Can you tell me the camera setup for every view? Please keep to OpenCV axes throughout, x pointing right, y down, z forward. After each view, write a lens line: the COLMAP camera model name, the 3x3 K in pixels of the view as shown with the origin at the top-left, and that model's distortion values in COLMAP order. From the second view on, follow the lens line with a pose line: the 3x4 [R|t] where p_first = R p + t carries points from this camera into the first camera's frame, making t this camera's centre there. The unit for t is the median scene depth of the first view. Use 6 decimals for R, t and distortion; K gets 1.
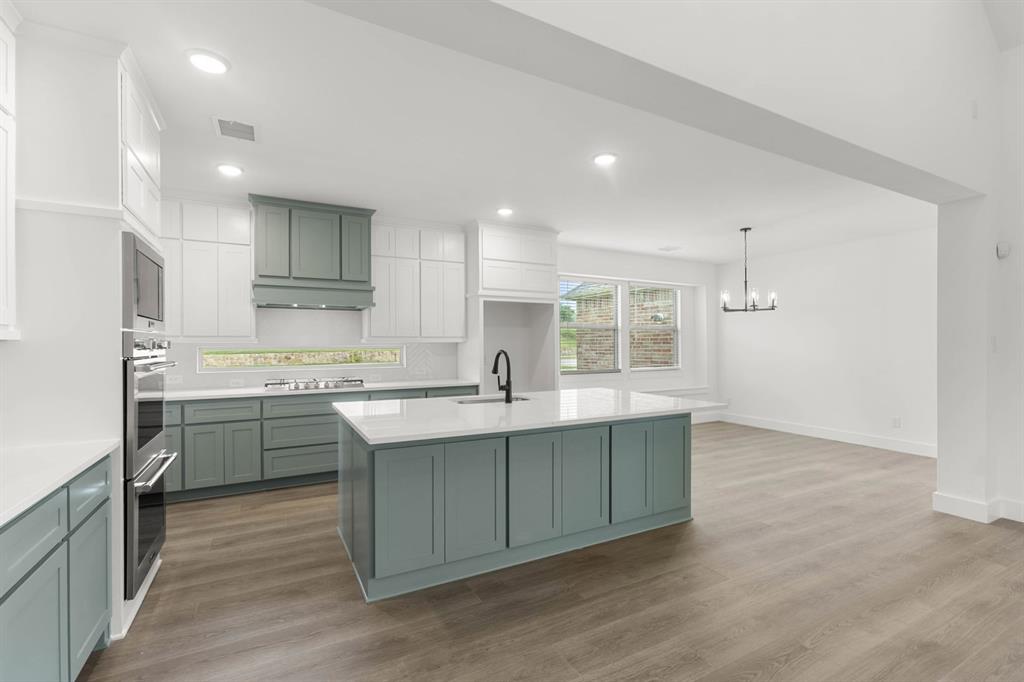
lens RADIAL K [[460.7, 0, 512.0], [0, 460.7, 341.0], [0, 0, 1]] dist [0.000894, 0.000195]
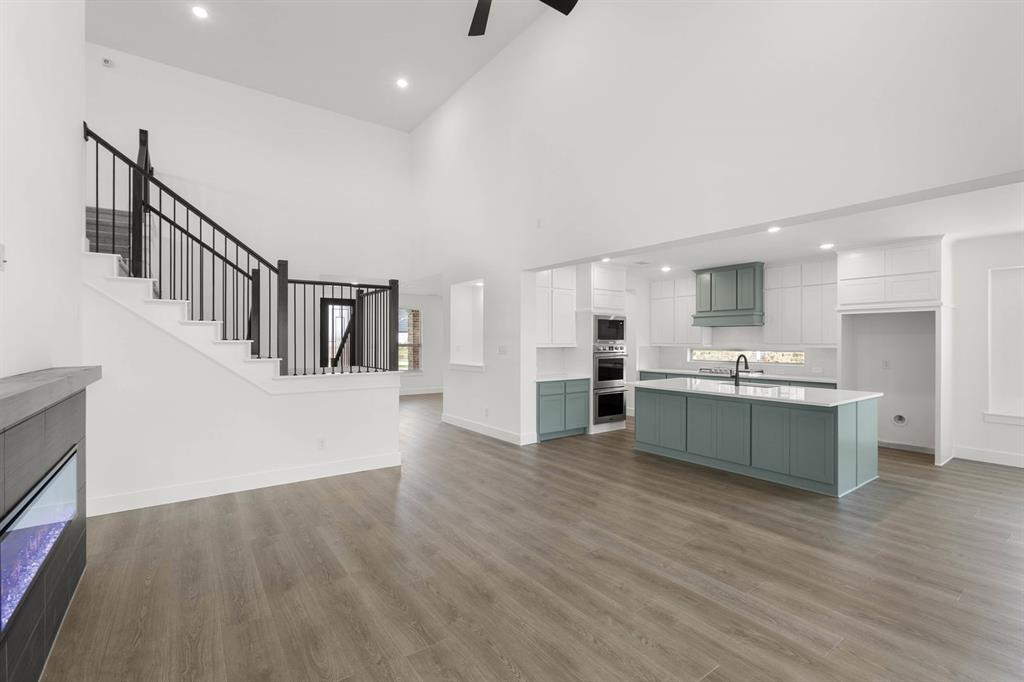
lens RADIAL K [[460.7, 0, 512.0], [0, 460.7, 341.0], [0, 0, 1]] dist [0.000894, 0.000195]
pose [[0.130735, 0.004218, -0.991408, 1.541457], [0.004764, 0.999977, 0.004882, -0.042217], [0.991406, -0.005361, 0.130712, -0.020723]]
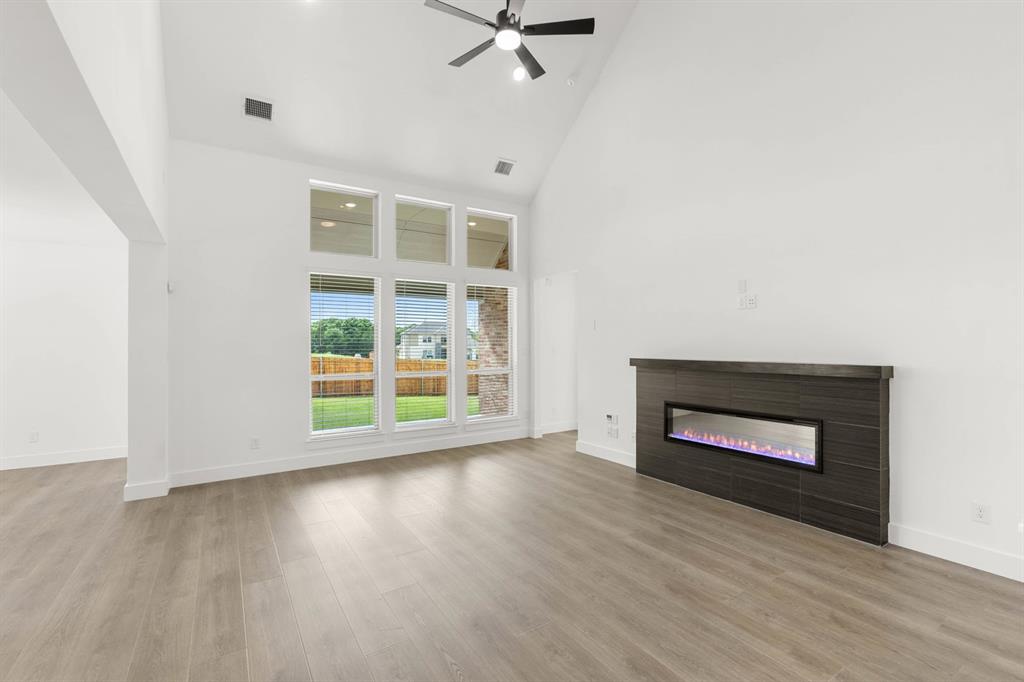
lens RADIAL K [[460.7, 0, 512.0], [0, 460.7, 341.0], [0, 0, 1]] dist [0.000894, 0.000195]
pose [[-0.086270, 0.002561, 0.996269, -0.350449], [-0.001773, 0.999995, -0.002724, -0.038907], [-0.996270, -0.002001, -0.086265, 0.137105]]
